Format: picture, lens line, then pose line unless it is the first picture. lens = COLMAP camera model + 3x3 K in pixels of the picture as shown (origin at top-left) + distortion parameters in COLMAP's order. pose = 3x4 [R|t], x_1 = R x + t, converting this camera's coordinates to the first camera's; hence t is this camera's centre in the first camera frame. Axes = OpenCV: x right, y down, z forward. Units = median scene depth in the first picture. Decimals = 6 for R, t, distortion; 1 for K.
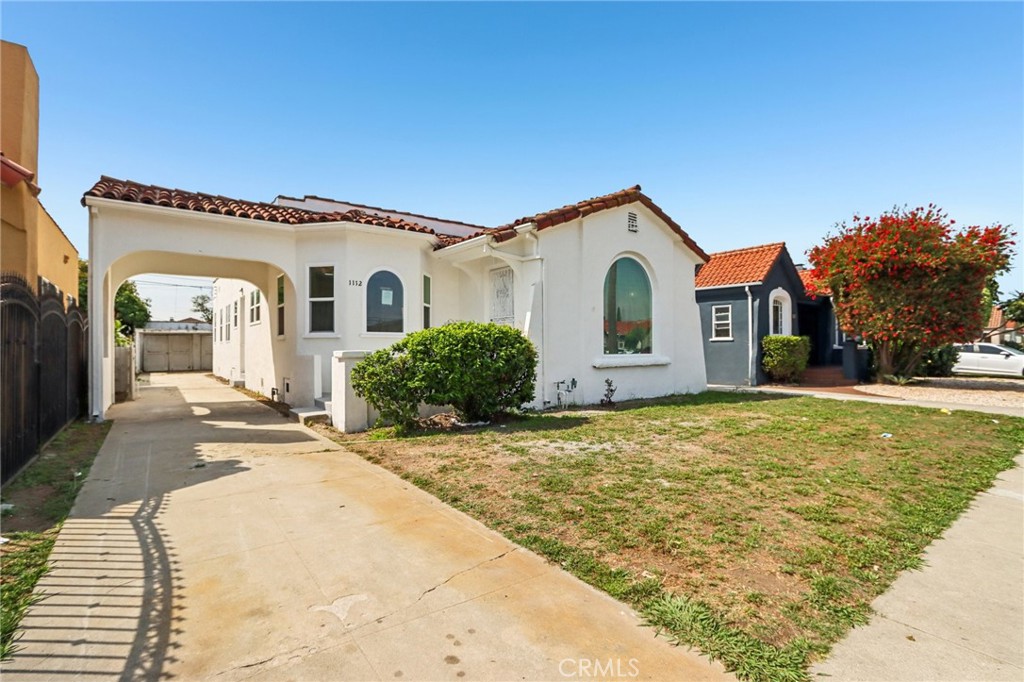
lens RADIAL K [[473.0, 0, 514.5], [0, 473.0, 339.0], [0, 0, 1]] dist [-0.023186, 0.004518]
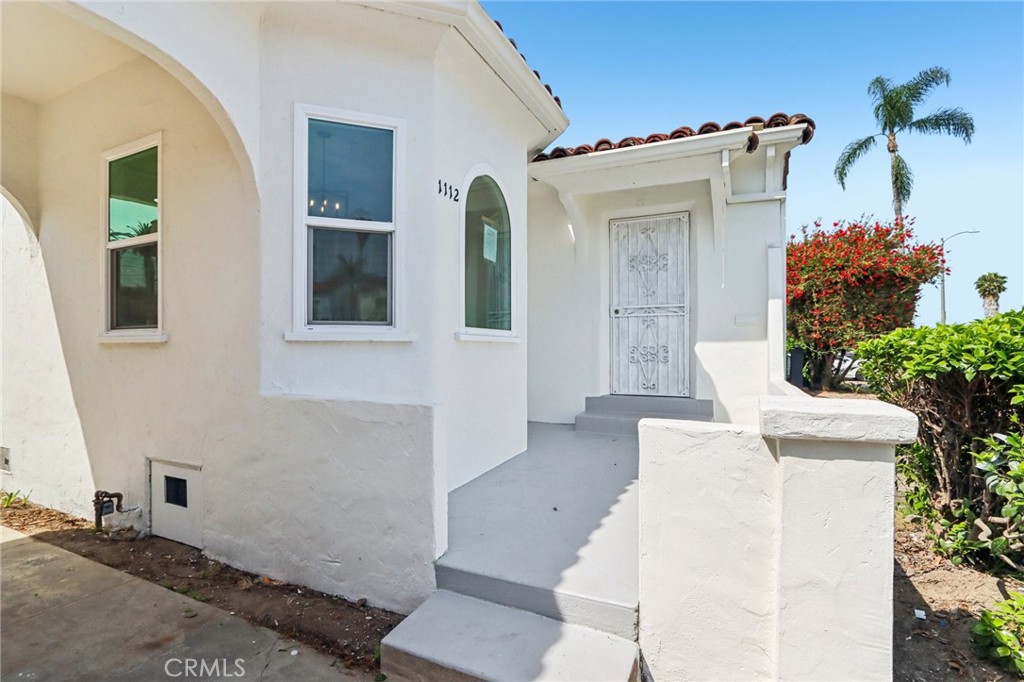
lens RADIAL K [[473.0, 0, 509.8], [0, 473.0, 339.2], [0, 0, 1]] dist [-0.023186, 0.004518]
pose [[0.888226, 0.014137, 0.459189, -0.428094], [-0.013304, 0.999899, -0.005051, -0.003484], [-0.459214, -0.001622, 0.888324, 0.609048]]
